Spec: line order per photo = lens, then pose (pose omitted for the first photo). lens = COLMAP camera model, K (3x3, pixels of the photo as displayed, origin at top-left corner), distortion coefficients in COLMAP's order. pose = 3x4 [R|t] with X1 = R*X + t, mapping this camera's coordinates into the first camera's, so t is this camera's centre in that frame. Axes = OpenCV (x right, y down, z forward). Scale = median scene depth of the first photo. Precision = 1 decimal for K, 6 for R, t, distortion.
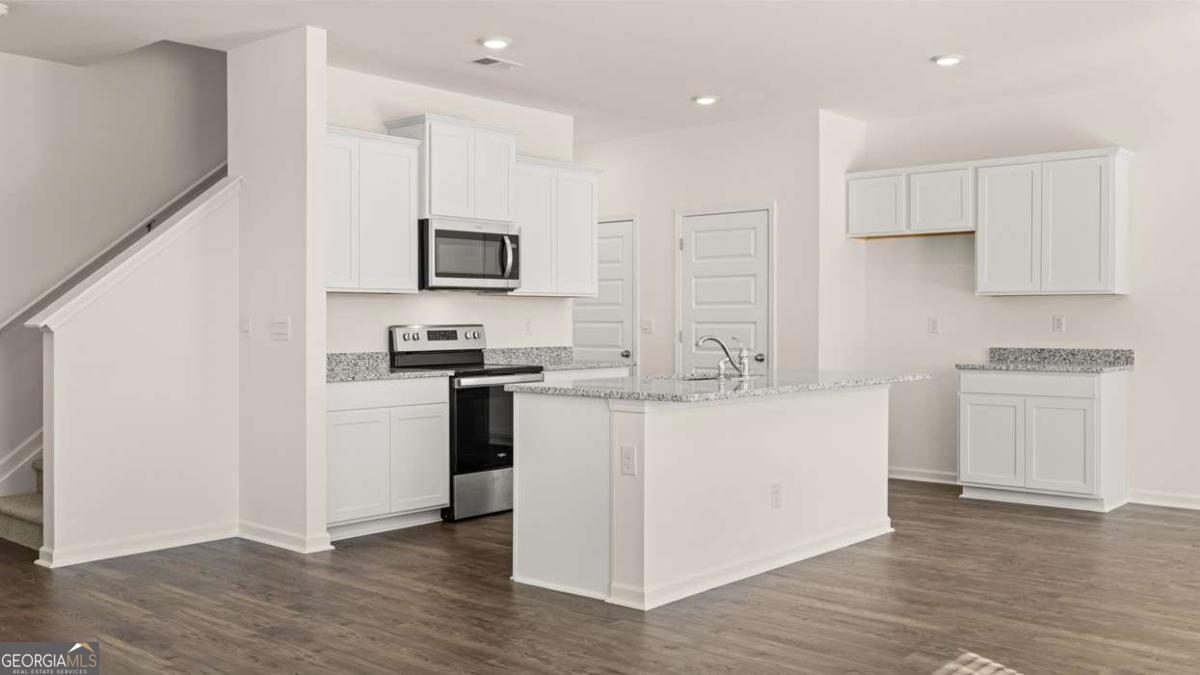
lens RADIAL K [[1103.6, 0, 600.0], [0, 1103.6, 337.5], [0, 0, 1]] dist [0.002870, -0.000080]
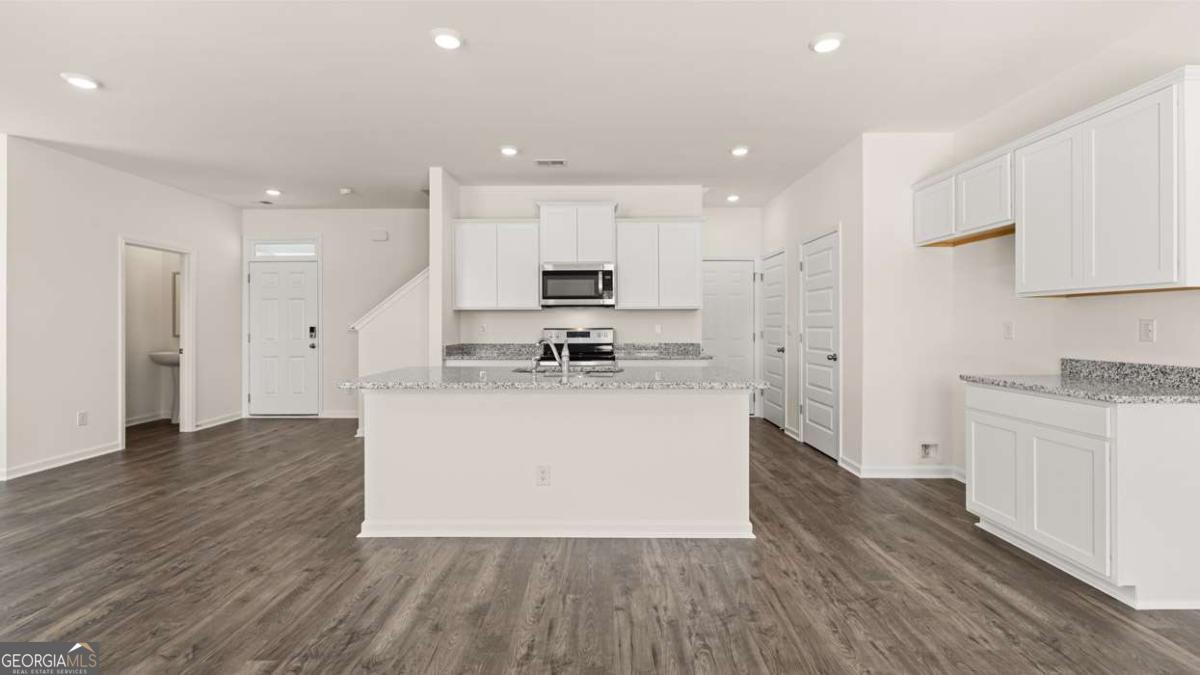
lens RADIAL K [[520.1, 0, 597.8], [0, 520.1, 329.9], [0, 0, 1]] dist [-0.001459, -0.000111]
pose [[0.650857, 0.007416, -0.759164, 0.450721], [-0.012415, 0.999923, -0.000875, -0.008240], [0.759099, 0.009994, 0.650899, 0.501498]]
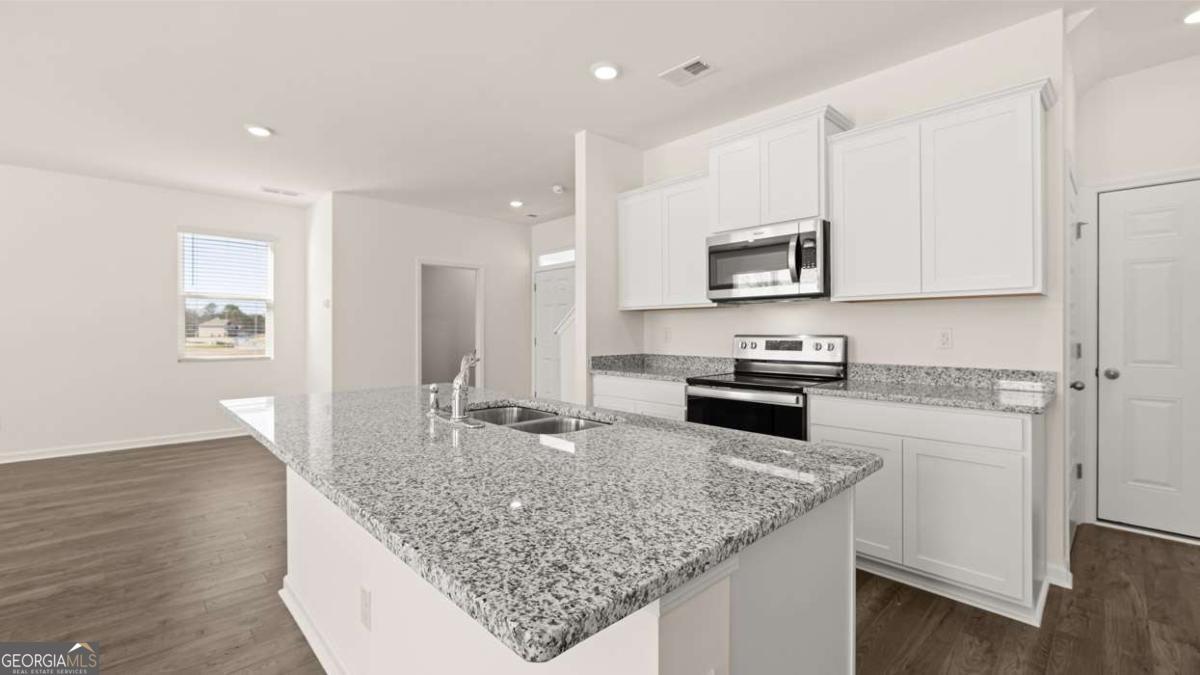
lens RADIAL K [[506.3, 0, 600.0], [0, 506.3, 337.5], [0, 0, 1]] dist [0.000317, 0.000081]
pose [[-0.101999, 0.019377, -0.994596, 0.321095], [-0.012405, 0.999708, 0.020749, -0.016107], [0.994707, 0.014454, -0.101729, 0.854534]]
